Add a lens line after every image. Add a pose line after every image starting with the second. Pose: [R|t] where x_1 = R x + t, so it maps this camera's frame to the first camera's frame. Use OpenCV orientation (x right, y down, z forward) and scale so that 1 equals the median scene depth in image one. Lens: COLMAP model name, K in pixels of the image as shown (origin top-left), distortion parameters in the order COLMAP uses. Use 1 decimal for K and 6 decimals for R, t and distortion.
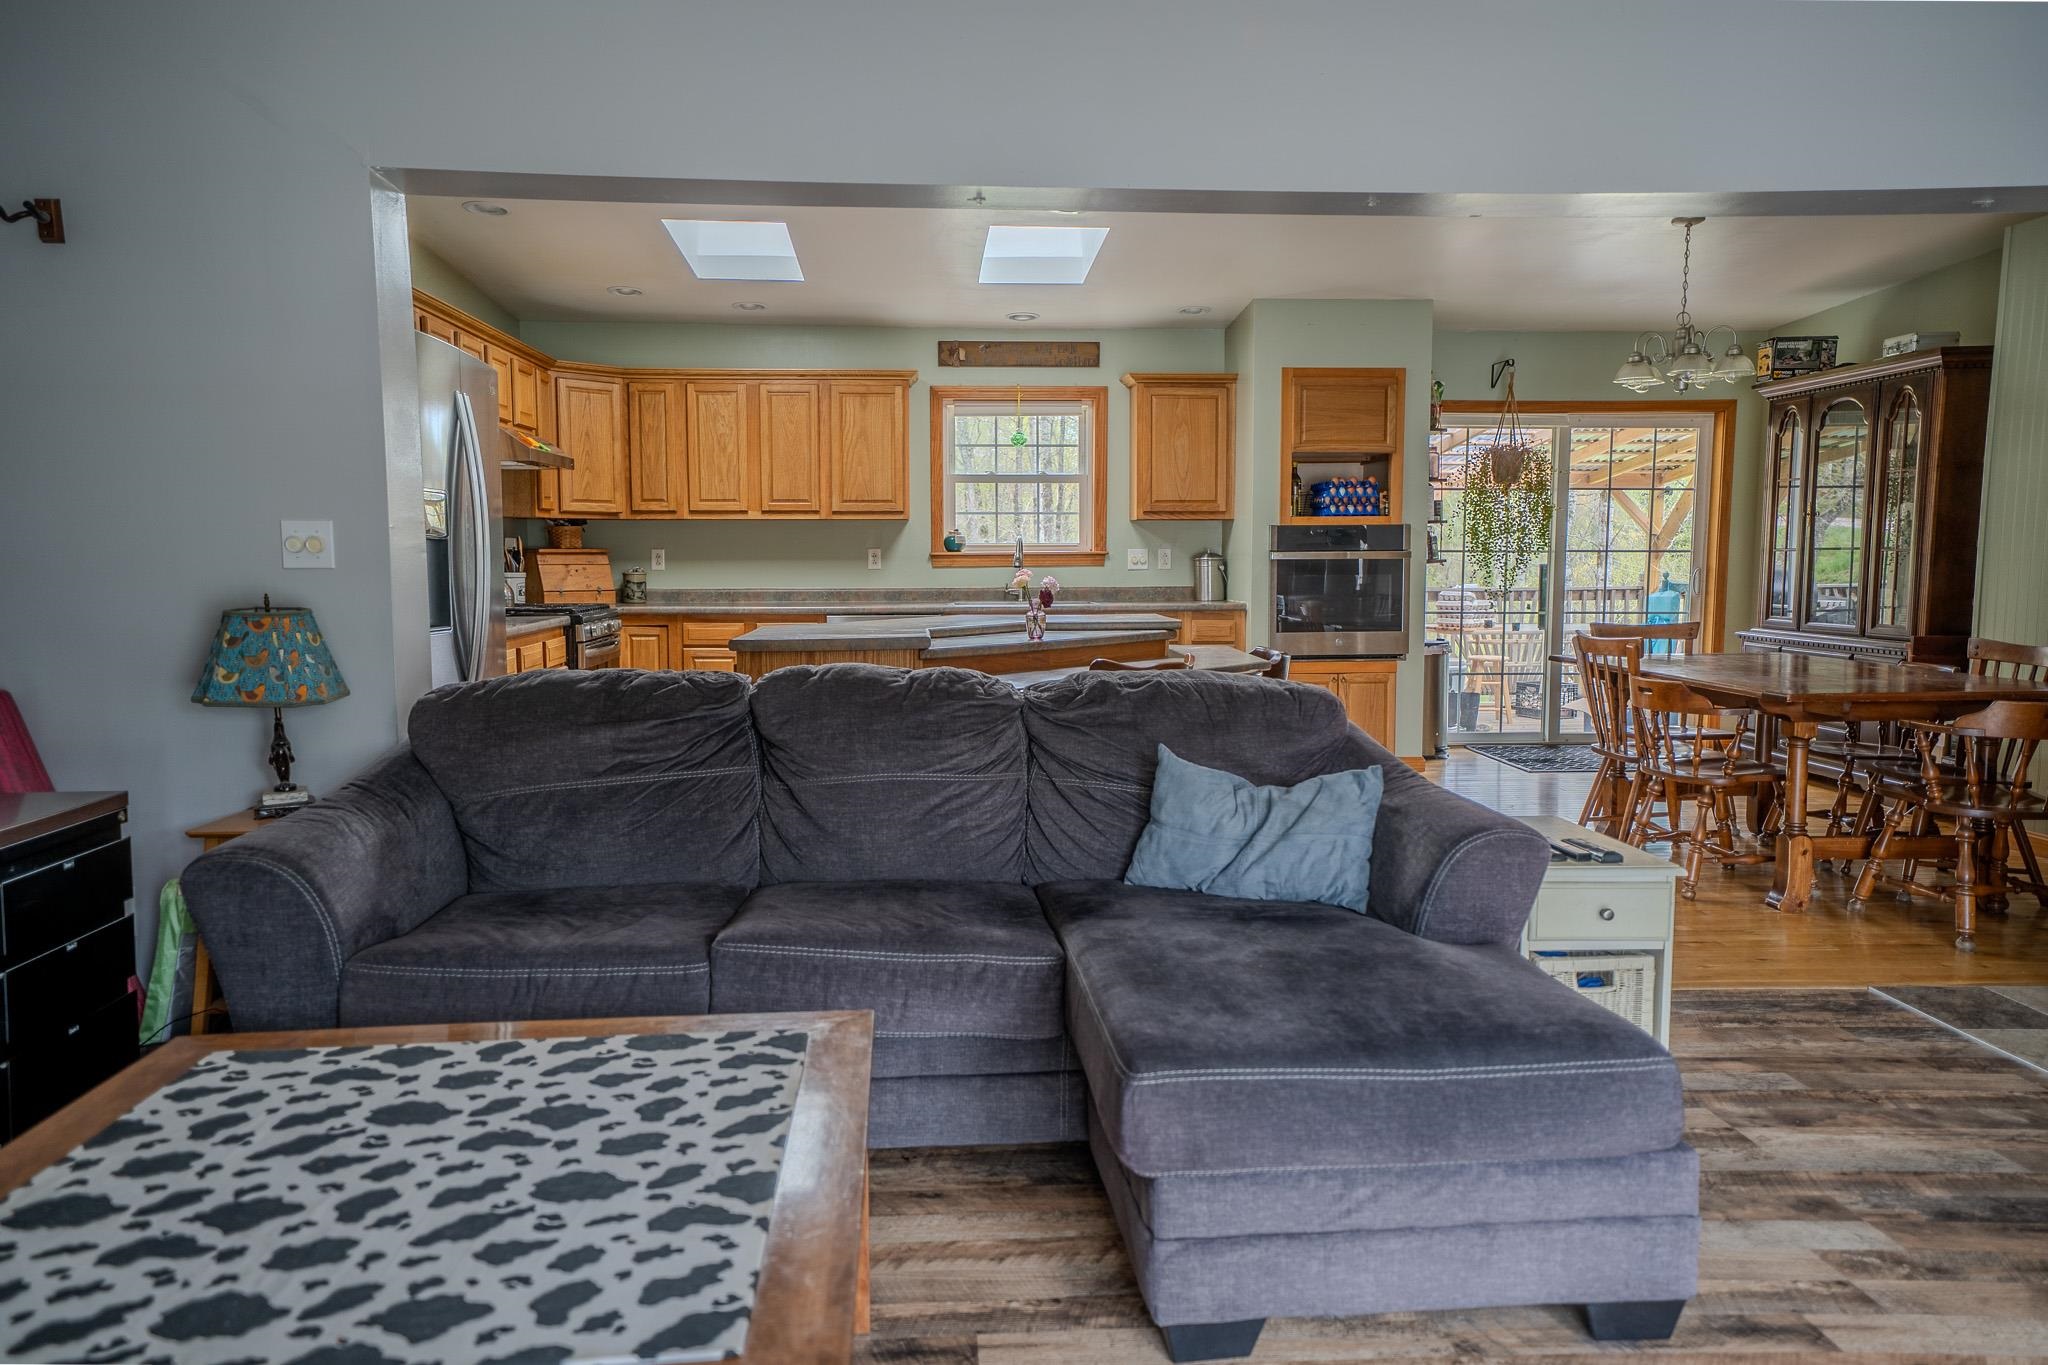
lens RADIAL K [[1383.3, 0, 1018.5], [0, 1383.3, 681.0], [0, 0, 1]] dist [-0.001430, 0.096155]
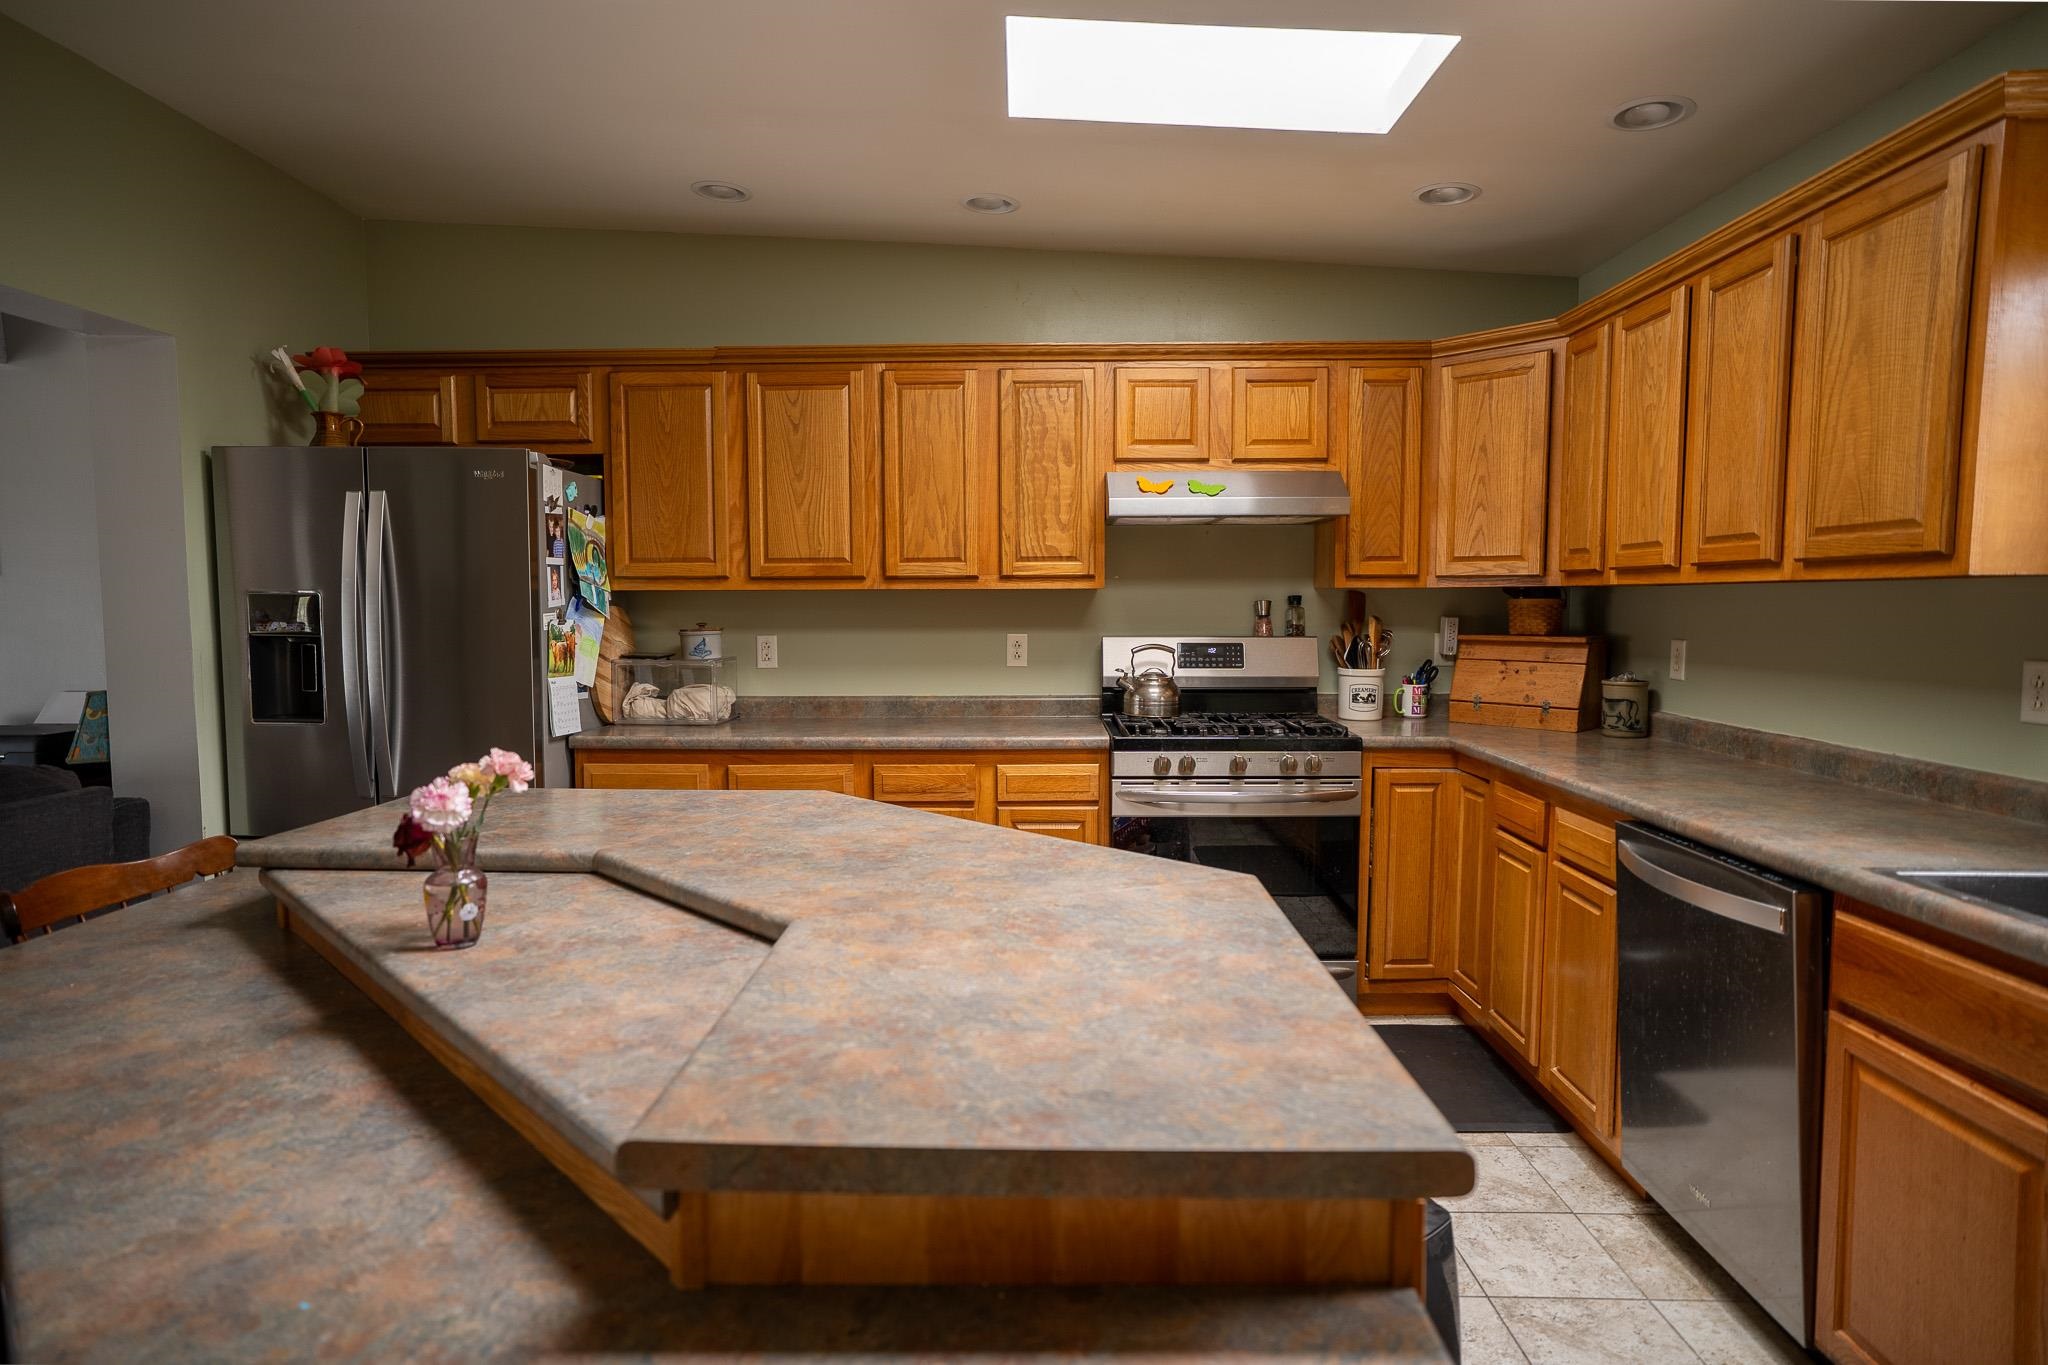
lens RADIAL K [[1150.4, 0, 1015.7], [0, 1150.4, 681.4], [0, 0, 1]] dist [-0.039224, 0.051733]
pose [[-0.093580, 0.072106, -0.992997, 0.207751], [-0.092503, 0.992430, 0.080783, -0.097458], [0.991305, 0.099415, -0.086201, 0.838359]]
